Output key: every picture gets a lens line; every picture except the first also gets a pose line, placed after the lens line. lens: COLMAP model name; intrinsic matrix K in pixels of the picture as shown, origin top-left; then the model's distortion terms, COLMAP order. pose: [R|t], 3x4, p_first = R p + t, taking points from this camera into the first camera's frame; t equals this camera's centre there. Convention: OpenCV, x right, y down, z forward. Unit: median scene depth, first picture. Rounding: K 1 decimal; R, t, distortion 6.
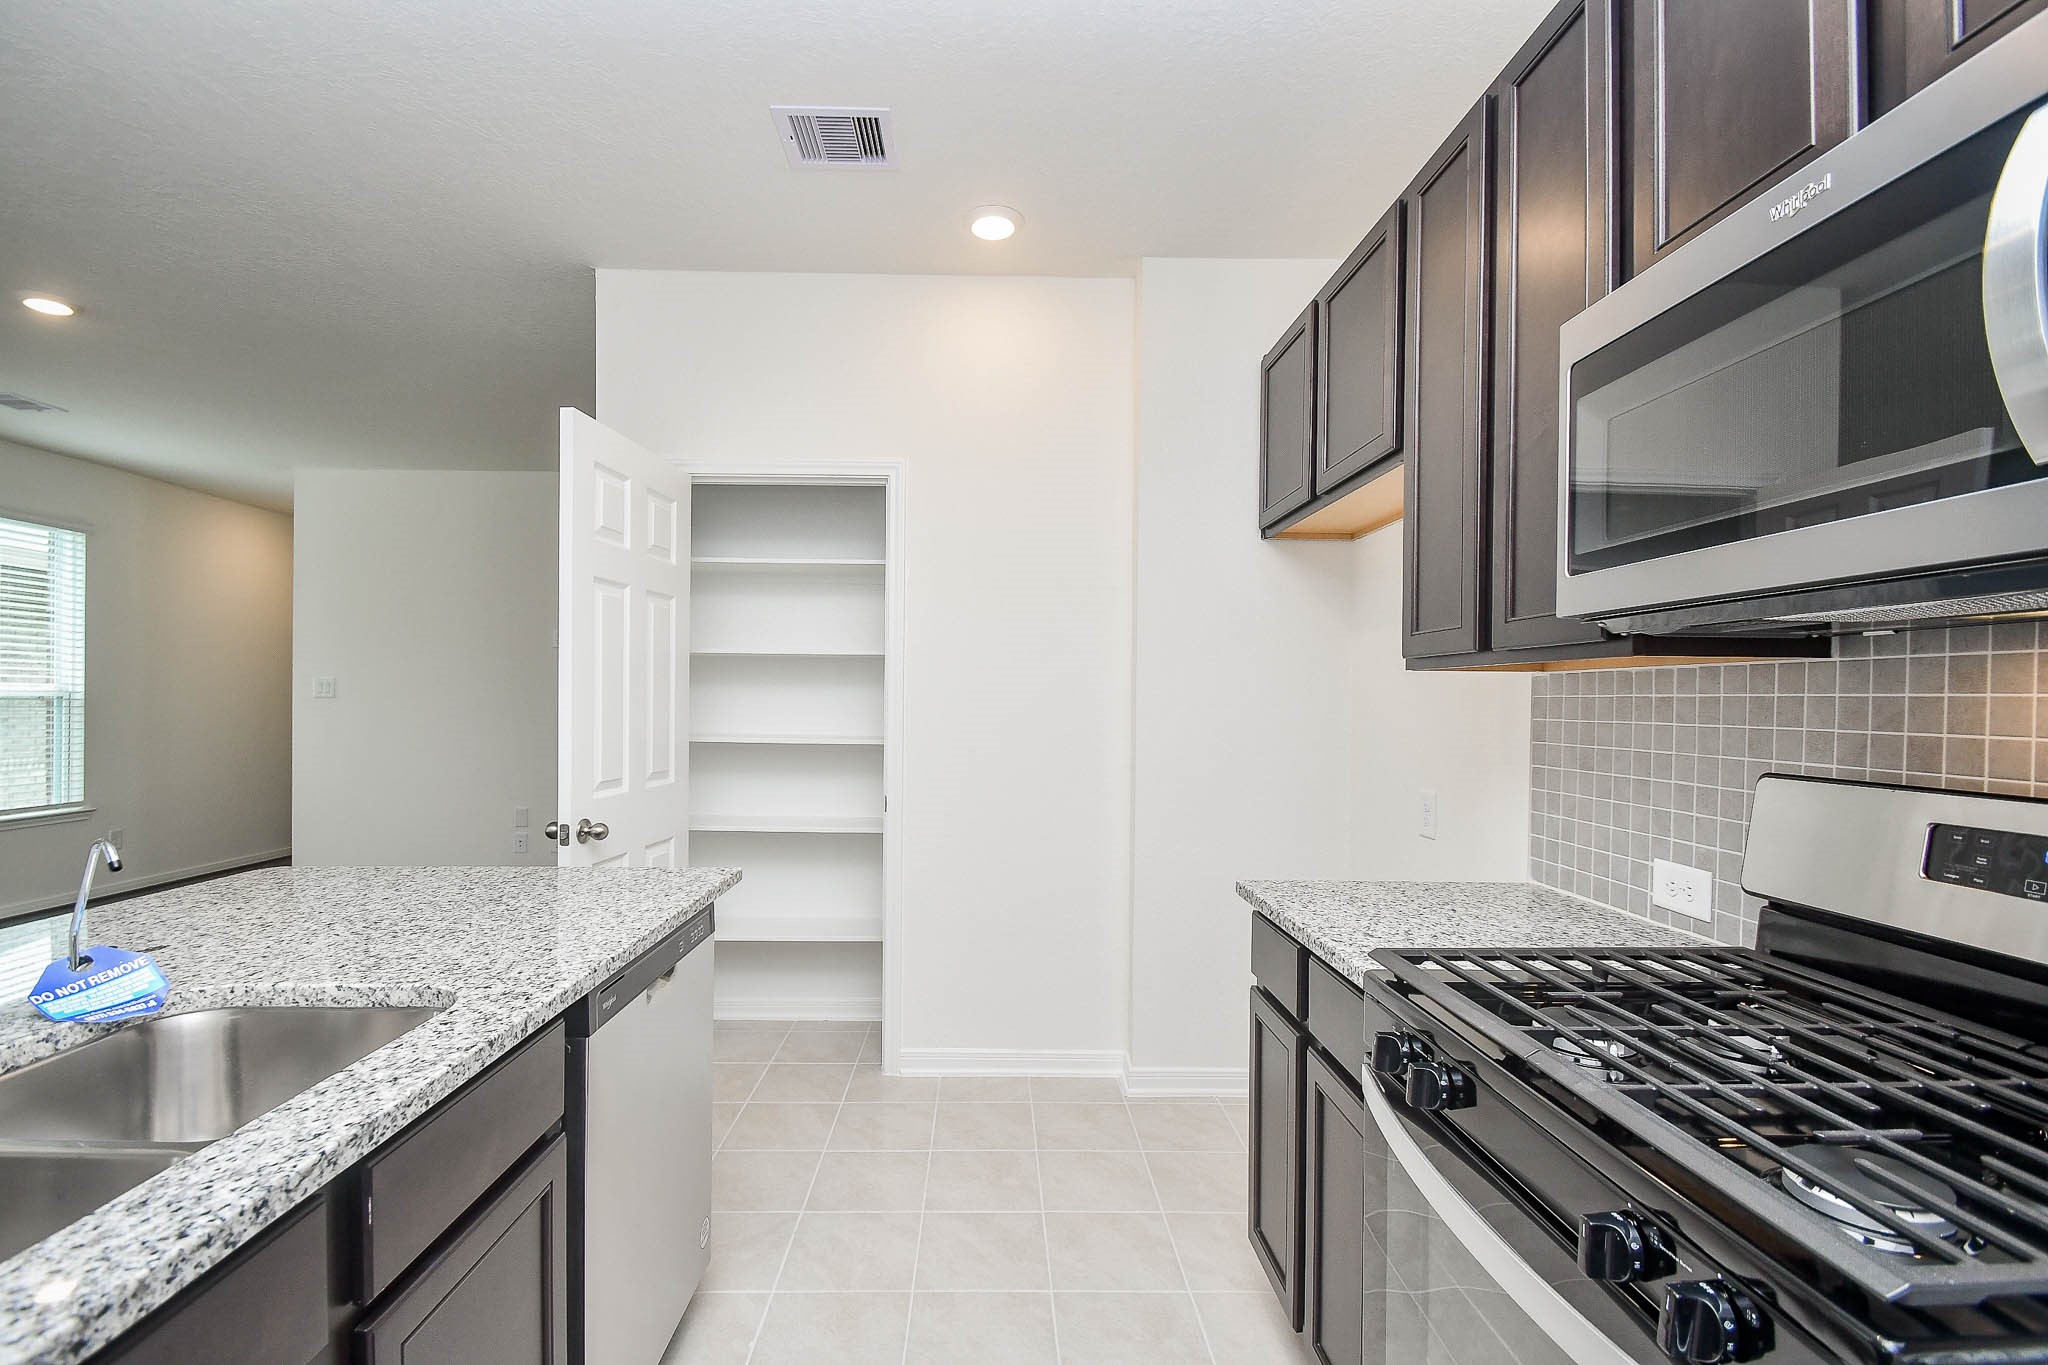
lens RADIAL K [[908.4, 0, 1003.1], [0, 908.4, 689.0], [0, 0, 1]] dist [0.013091, -0.016286]
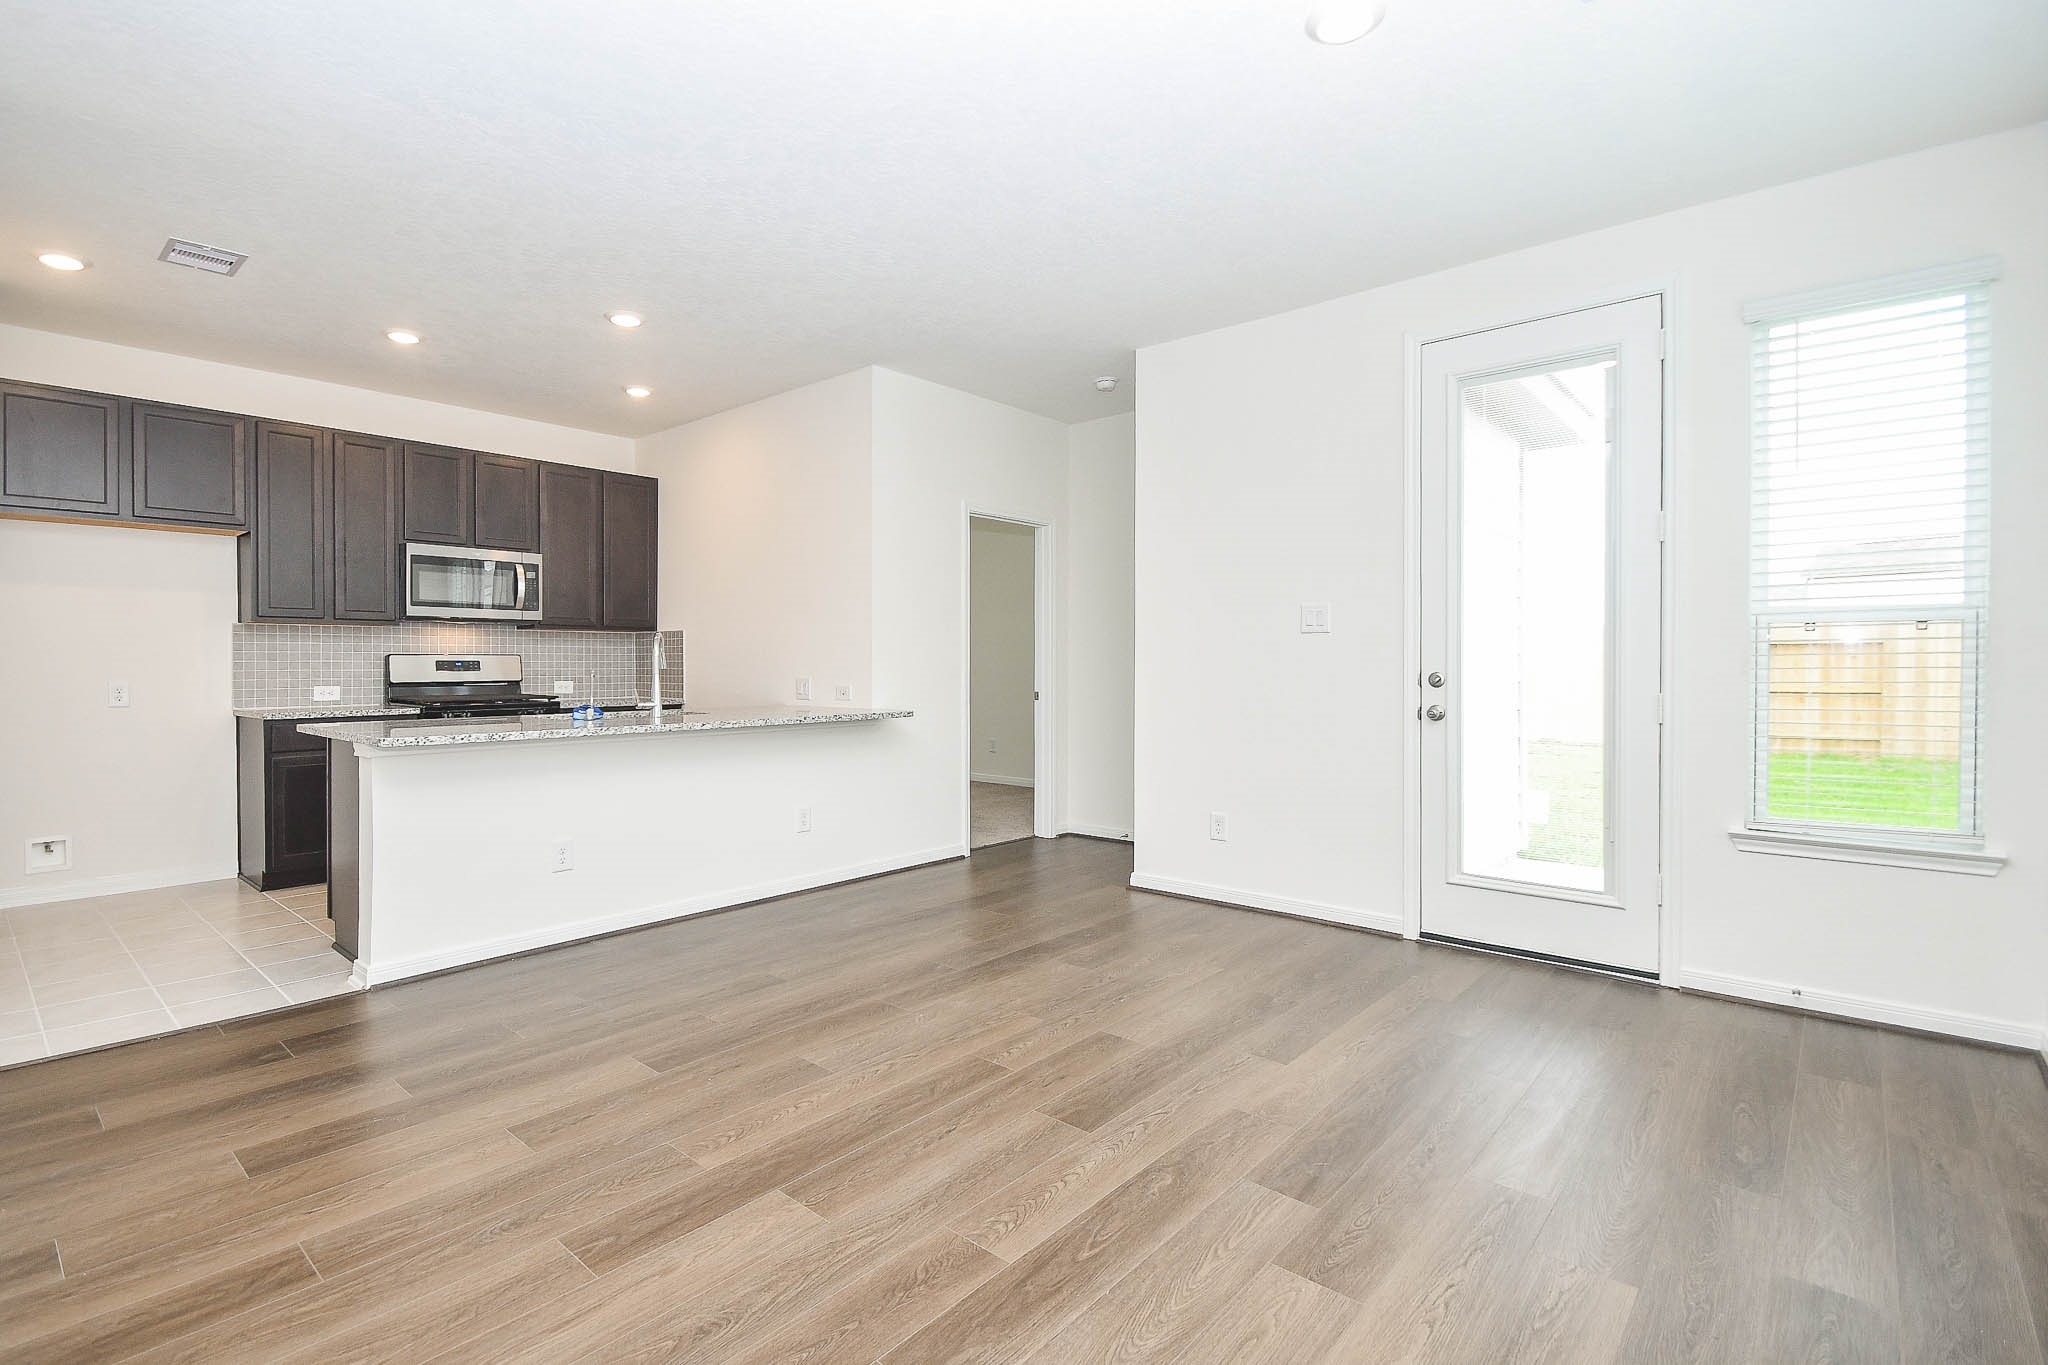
lens RADIAL K [[948.6, 0, 969.2], [0, 948.6, 666.3], [0, 0, 1]] dist [0.020357, -0.018999]
pose [[-0.726574, -0.008703, 0.687033, -4.263892], [-0.010390, 0.999945, 0.001679, 0.118249], [-0.687009, -0.005919, -0.726625, 2.441872]]
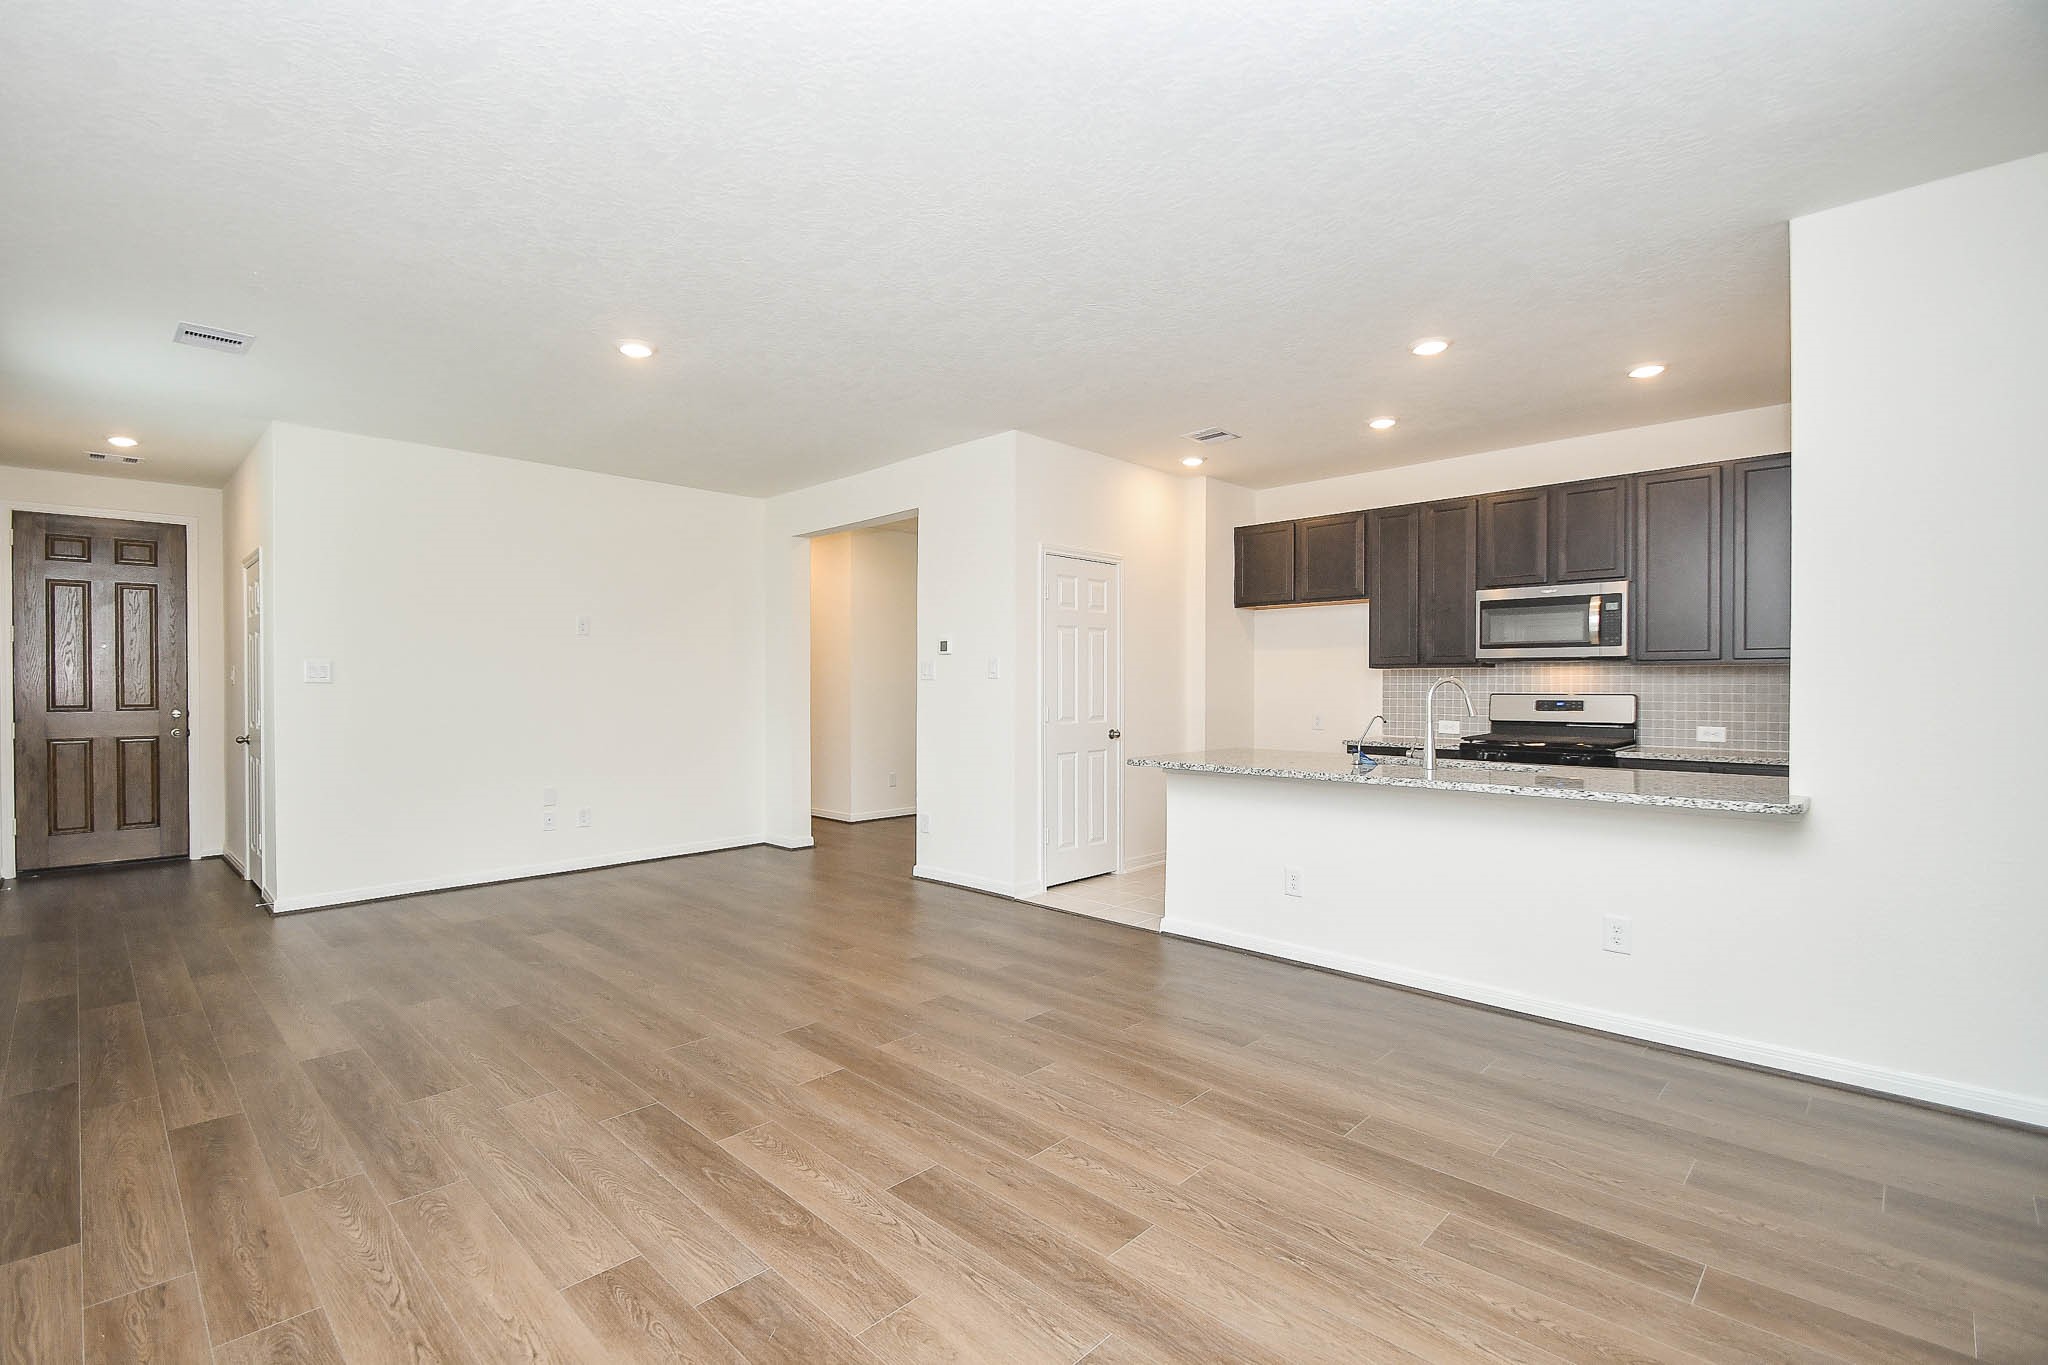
lens RADIAL K [[914.9, 0, 989.9], [0, 914.9, 698.8], [0, 0, 1]] dist [0.017030, -0.016132]
pose [[0.716936, -0.018068, 0.696904, -4.277868], [-0.000593, 0.999648, 0.026527, -0.001715], [-0.697138, -0.019432, 0.716673, -0.554571]]
